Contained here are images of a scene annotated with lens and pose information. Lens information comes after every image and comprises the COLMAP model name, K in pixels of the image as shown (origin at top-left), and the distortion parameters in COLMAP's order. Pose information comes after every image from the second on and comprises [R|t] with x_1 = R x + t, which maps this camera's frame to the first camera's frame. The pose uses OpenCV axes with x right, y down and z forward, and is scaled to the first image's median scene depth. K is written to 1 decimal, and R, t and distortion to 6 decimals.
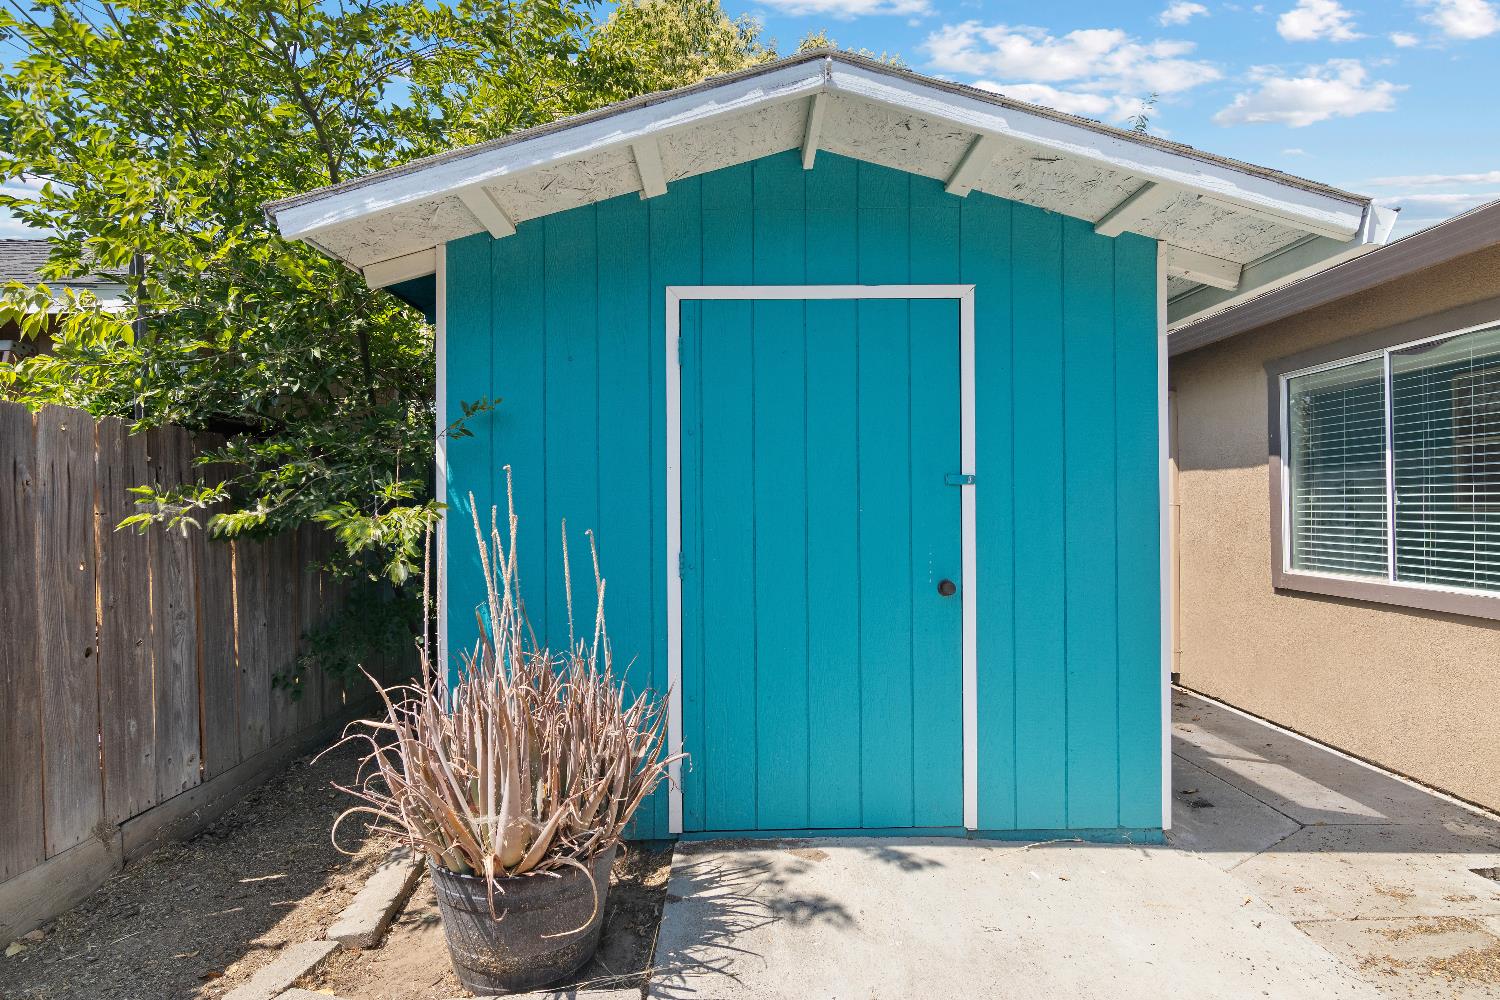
lens RADIAL K [[784.4, 0, 750.0], [0, 784.4, 500.0], [0, 0, 1]] dist [0.002512, 0.000223]
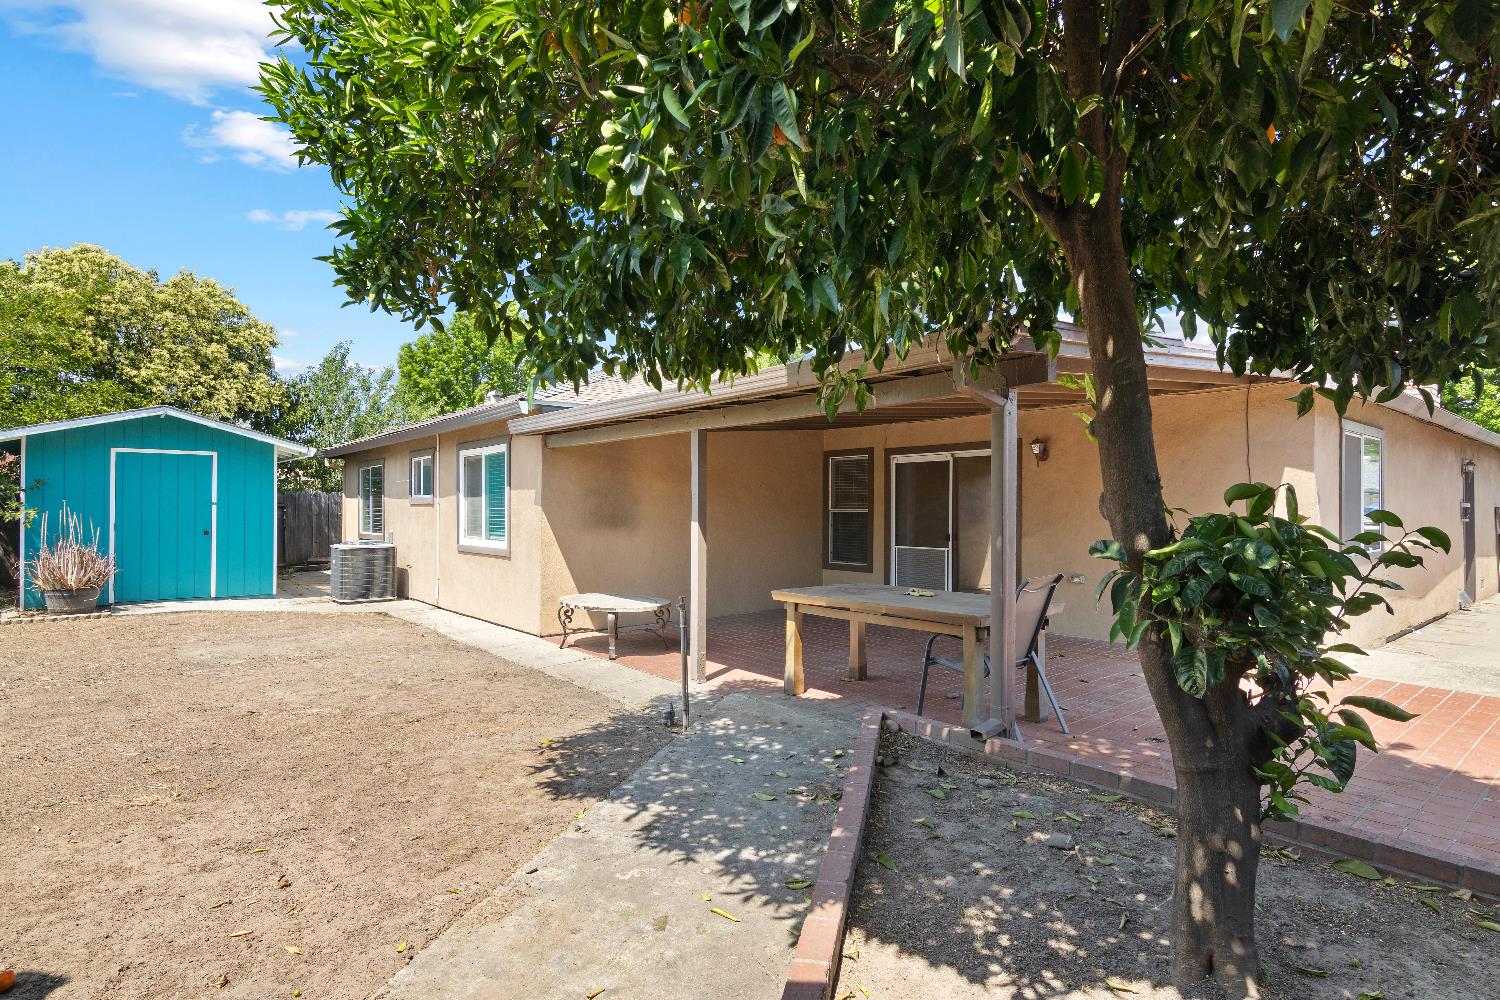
lens RADIAL K [[784.4, 0, 750.0], [0, 784.4, 500.0], [0, 0, 1]] dist [0.002512, 0.000223]
pose [[0.793297, 0.015785, 0.608630, 0.025486], [-0.011610, 0.999874, -0.010800, -0.033455], [-0.608724, 0.001501, 0.793381, -3.531811]]
